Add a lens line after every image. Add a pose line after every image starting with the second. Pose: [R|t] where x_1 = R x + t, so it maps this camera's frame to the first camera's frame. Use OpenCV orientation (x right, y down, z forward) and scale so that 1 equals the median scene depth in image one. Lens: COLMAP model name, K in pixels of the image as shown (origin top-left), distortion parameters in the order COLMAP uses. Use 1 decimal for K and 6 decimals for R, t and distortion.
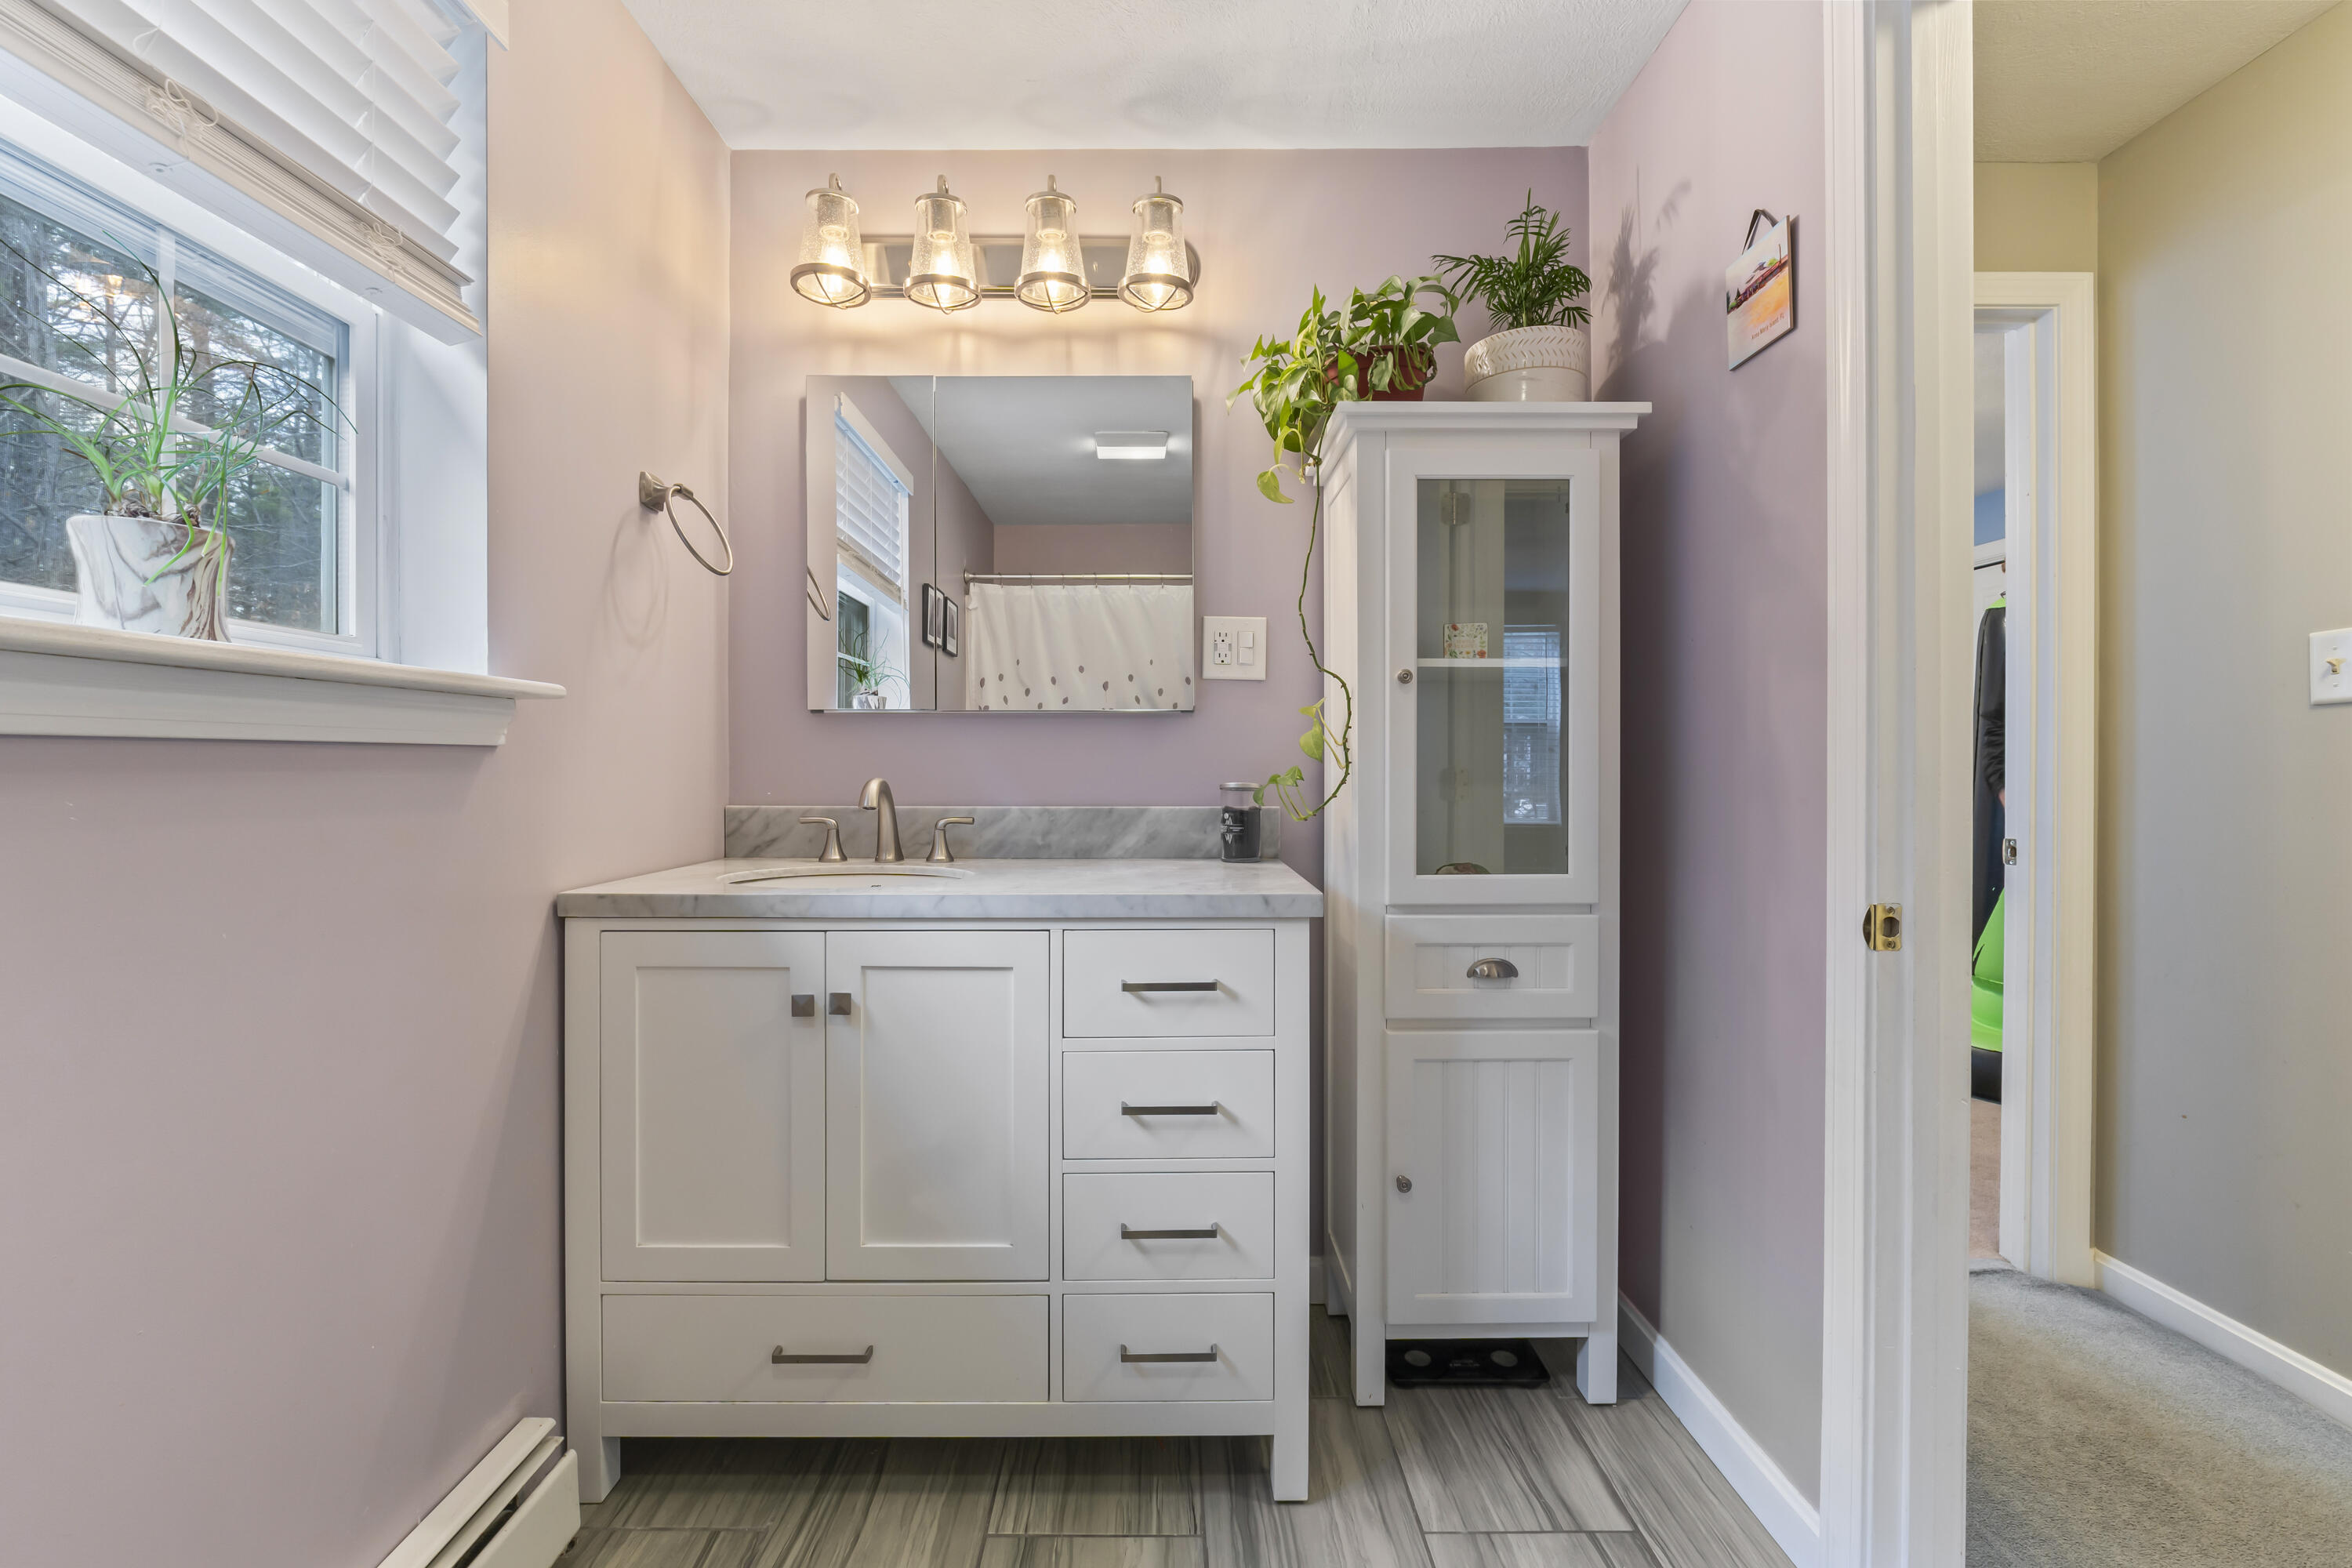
lens RADIAL K [[980.7, 0, 1167.0], [0, 980.7, 770.0], [0, 0, 1]] dist [-0.010823, 0.000568]
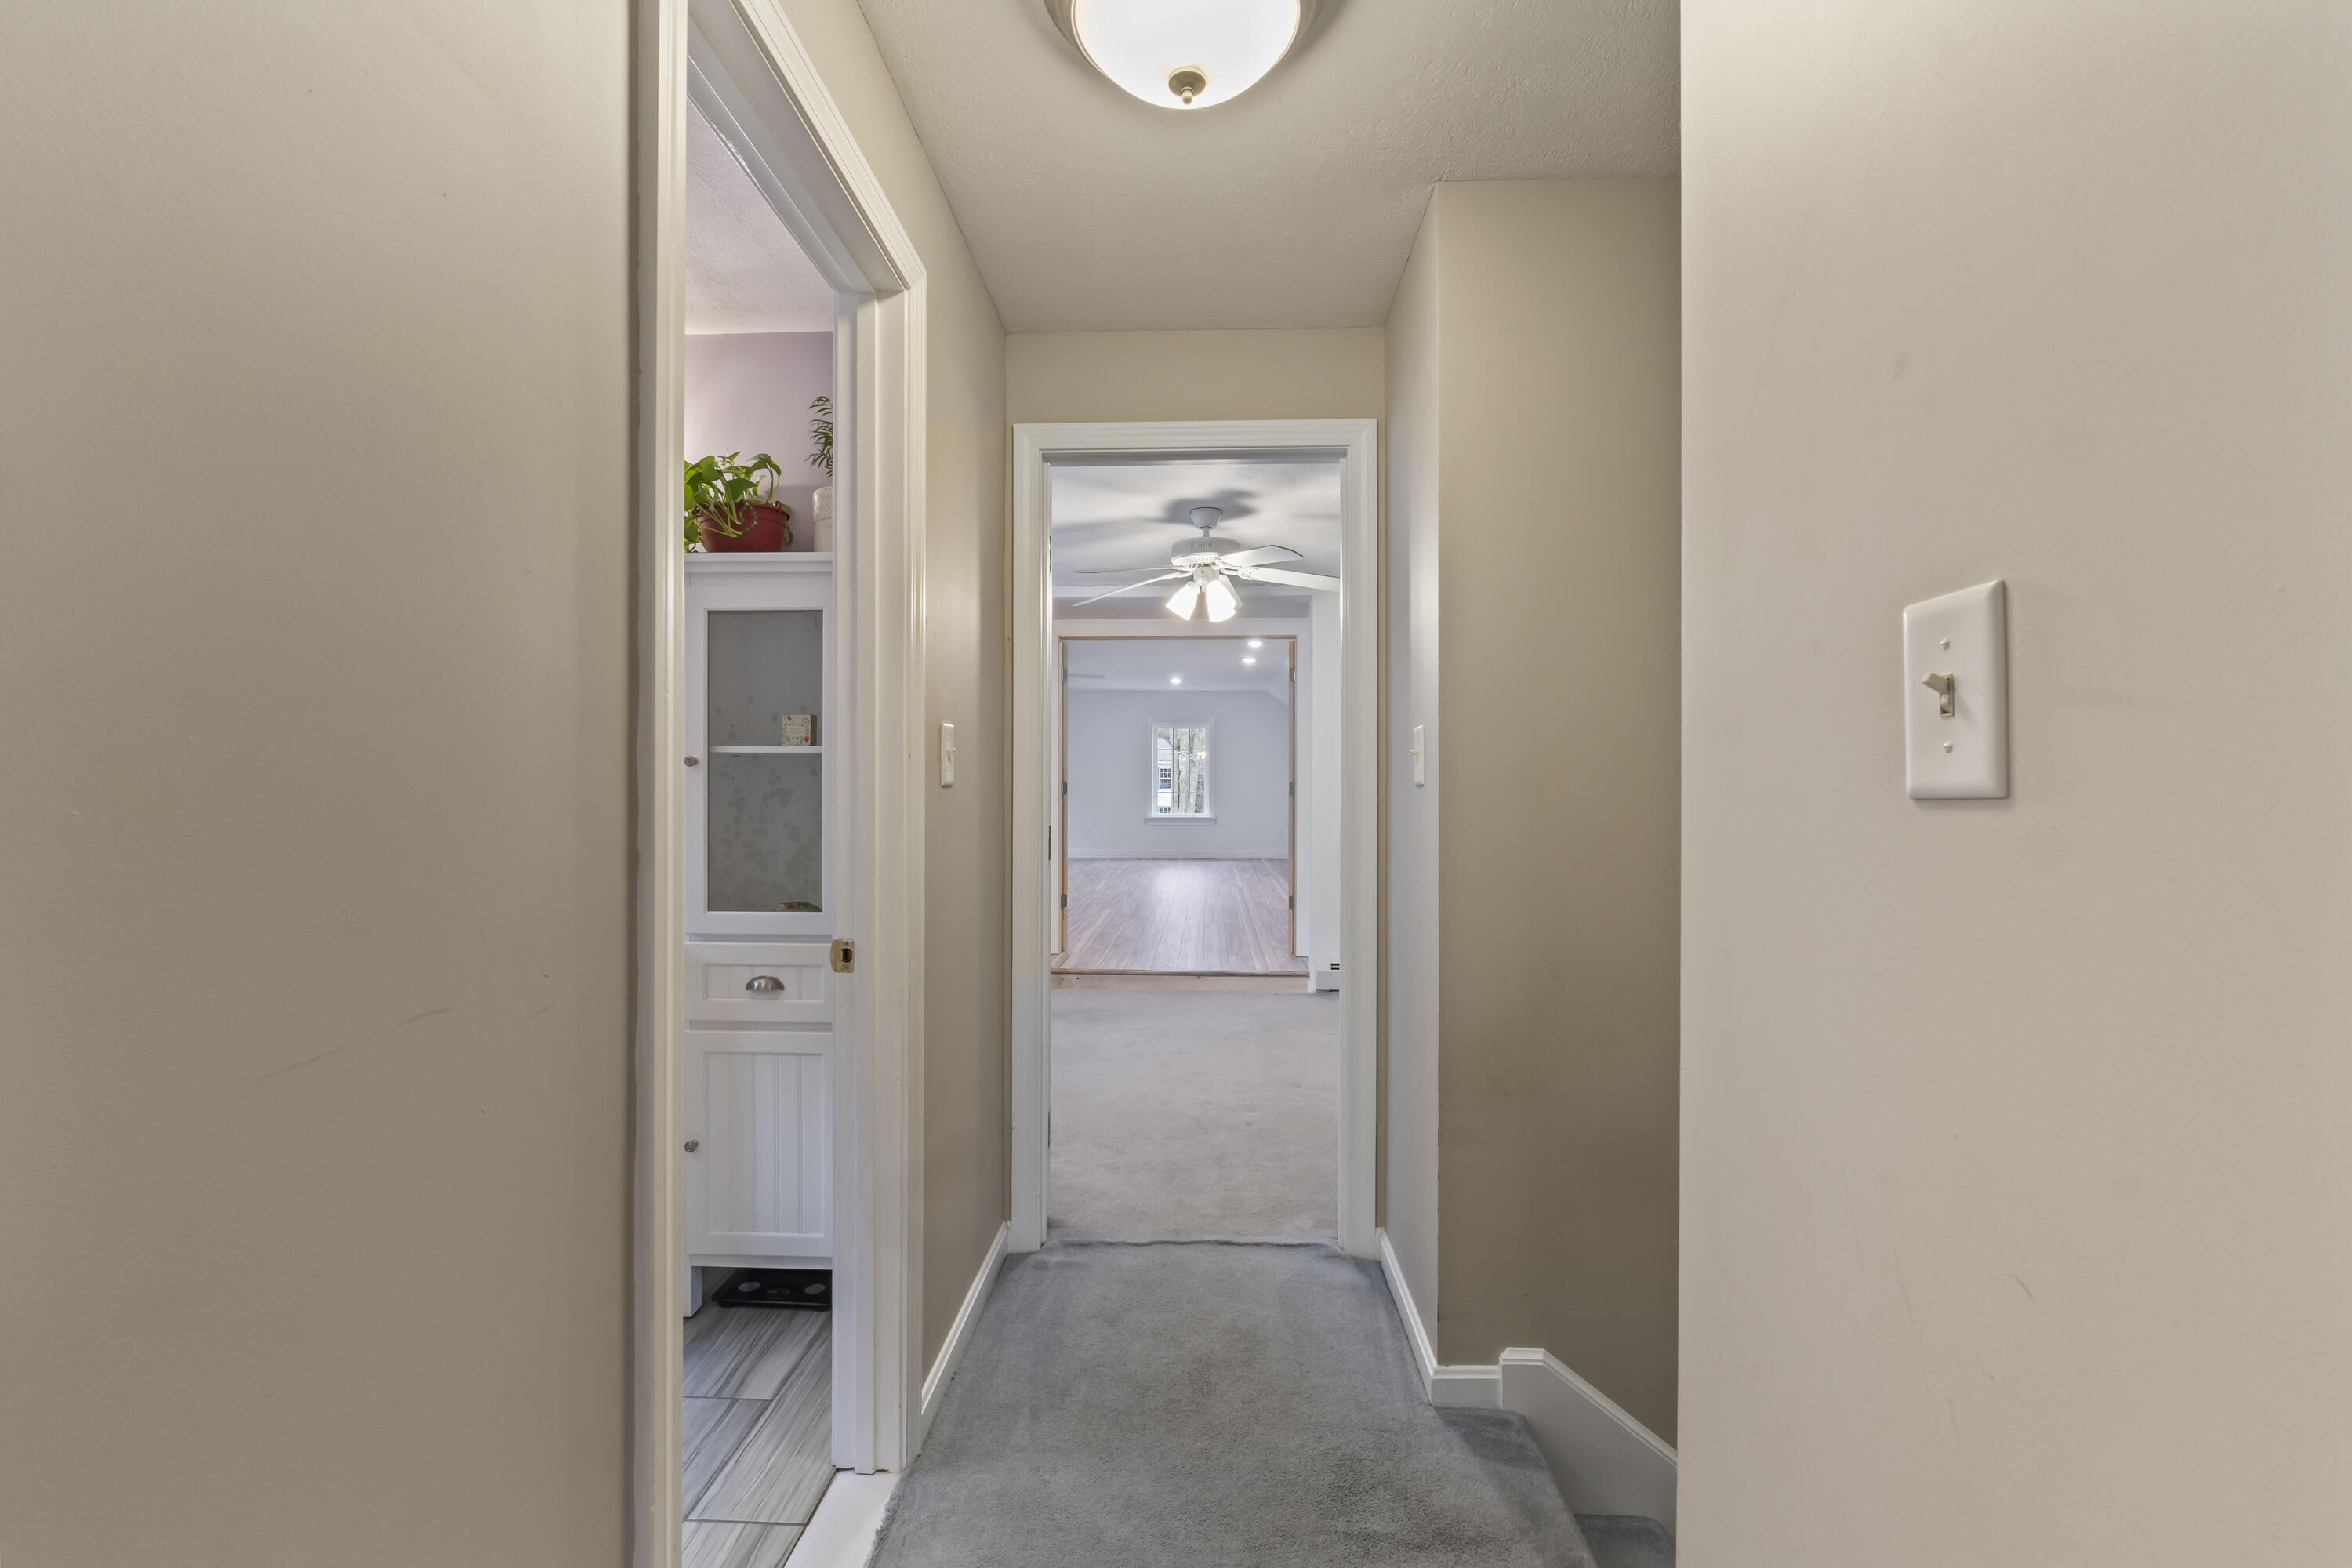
lens RADIAL K [[980.7, 0, 1166.0], [0, 980.7, 789.8], [0, 0, 1]] dist [-0.010823, 0.000568]
pose [[0.999172, 0.006477, -0.040169, 0.915979], [-0.006553, 0.999977, -0.001762, -0.056984], [0.040157, 0.002024, 0.999191, -0.283263]]
